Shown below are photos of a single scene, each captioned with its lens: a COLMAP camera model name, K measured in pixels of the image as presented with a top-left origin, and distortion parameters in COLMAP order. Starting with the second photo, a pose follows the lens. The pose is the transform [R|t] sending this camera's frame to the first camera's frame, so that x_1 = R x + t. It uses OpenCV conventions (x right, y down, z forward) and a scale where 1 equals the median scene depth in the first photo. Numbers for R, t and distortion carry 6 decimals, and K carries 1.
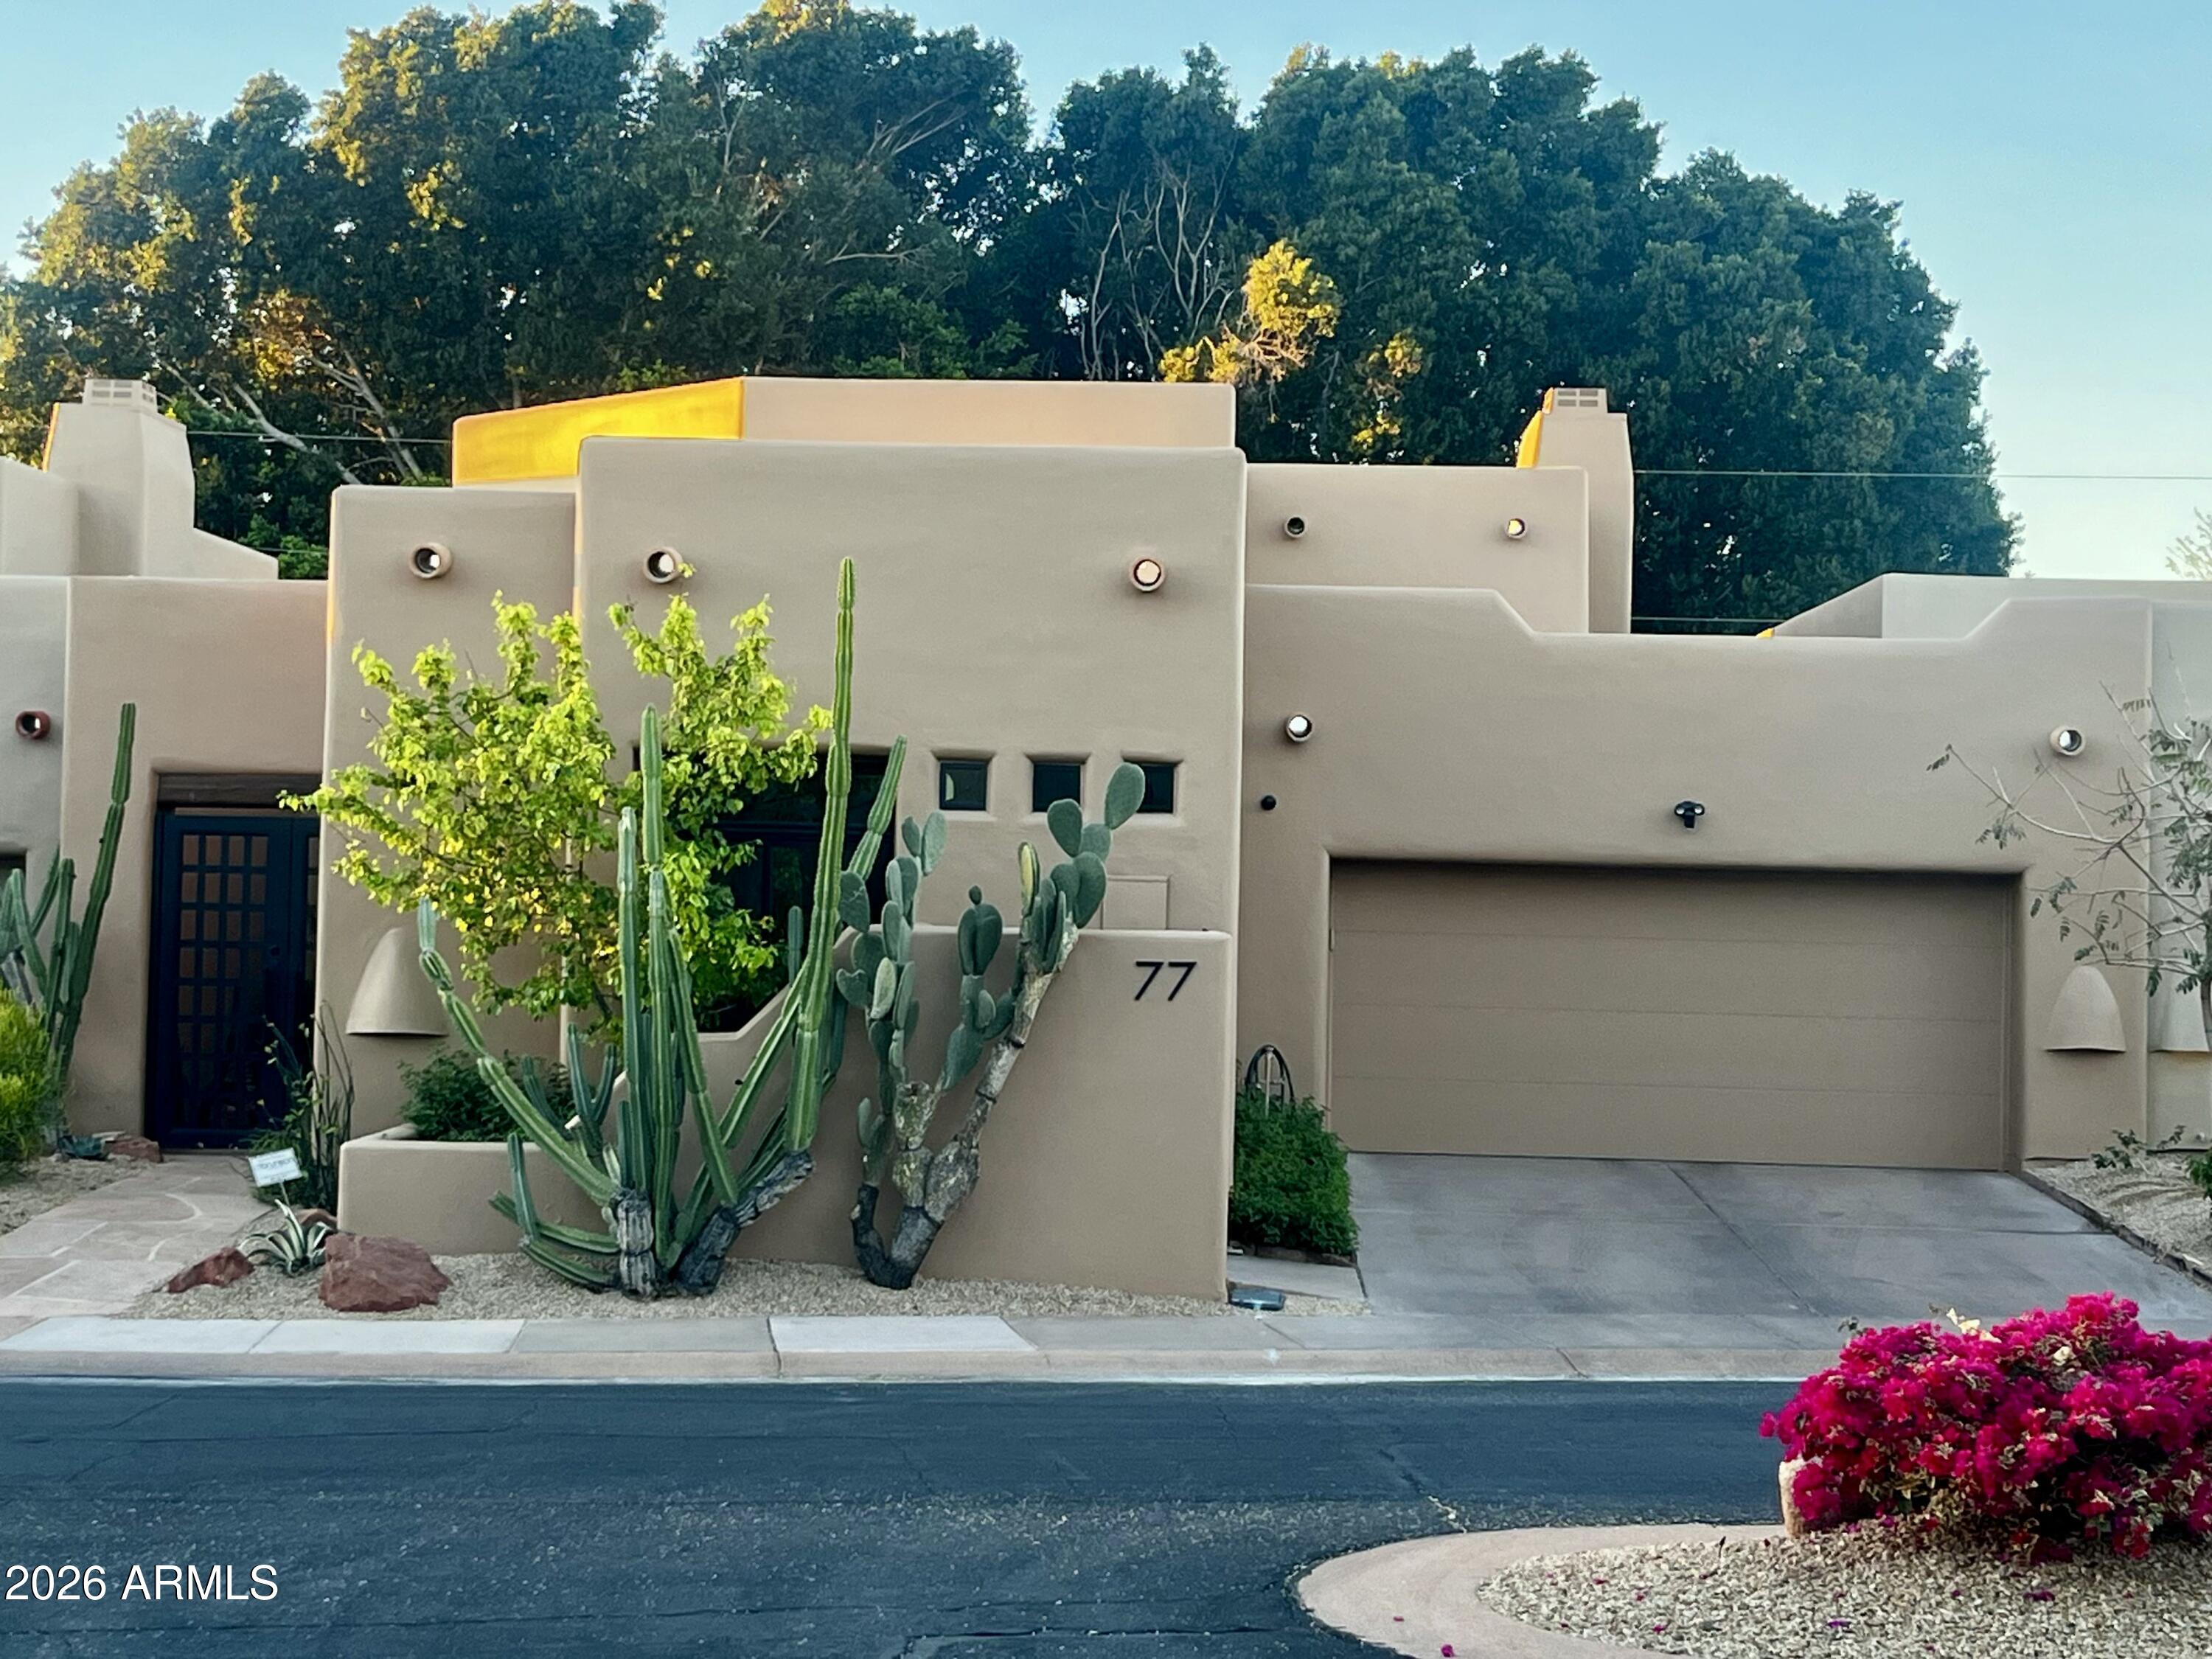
lens RADIAL K [[3634.0, 0, 1106.0], [0, 3634.0, 829.5], [0, 0, 1]] dist [0.156892, -0.549605]
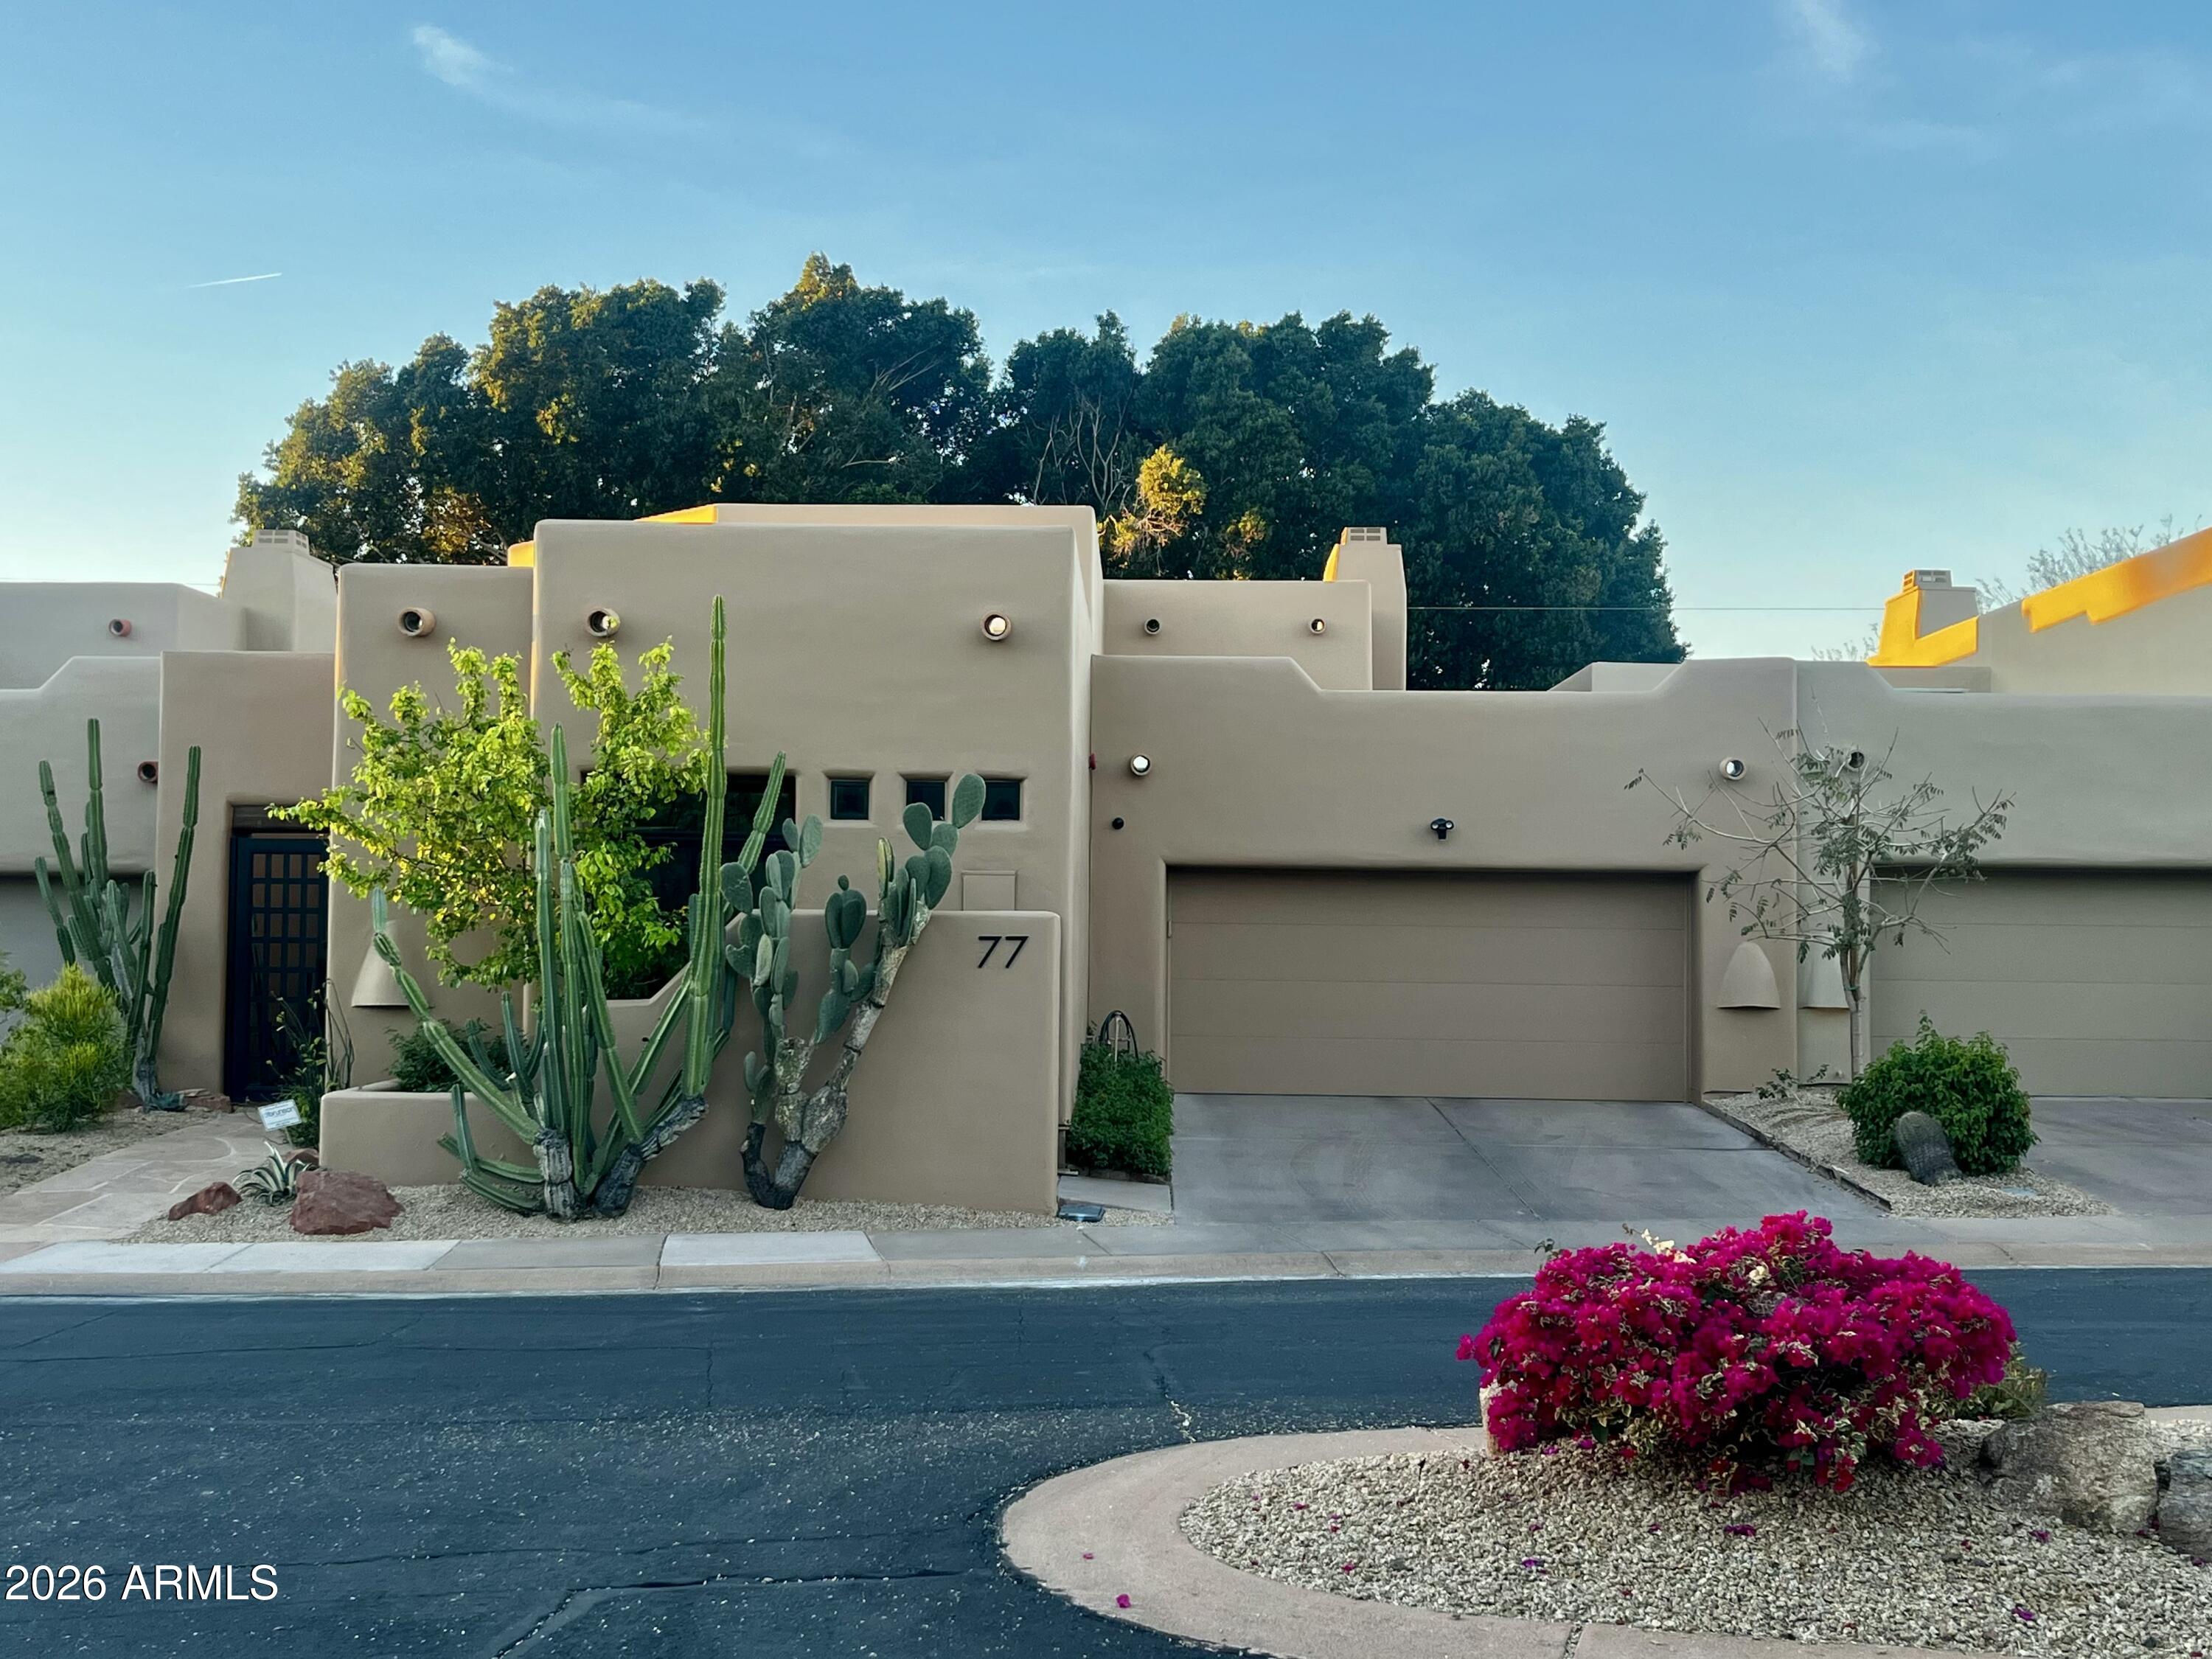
lens RADIAL K [[2479.4, 0, 1110.5], [0, 2479.4, 864.3], [0, 0, 1]] dist [0.148410, -0.493285]
pose [[0.999820, -0.010804, 0.015603, 0.039046], [0.010906, 0.999920, -0.006447, 0.017702], [-0.015532, 0.006616, 0.999857, 0.166326]]
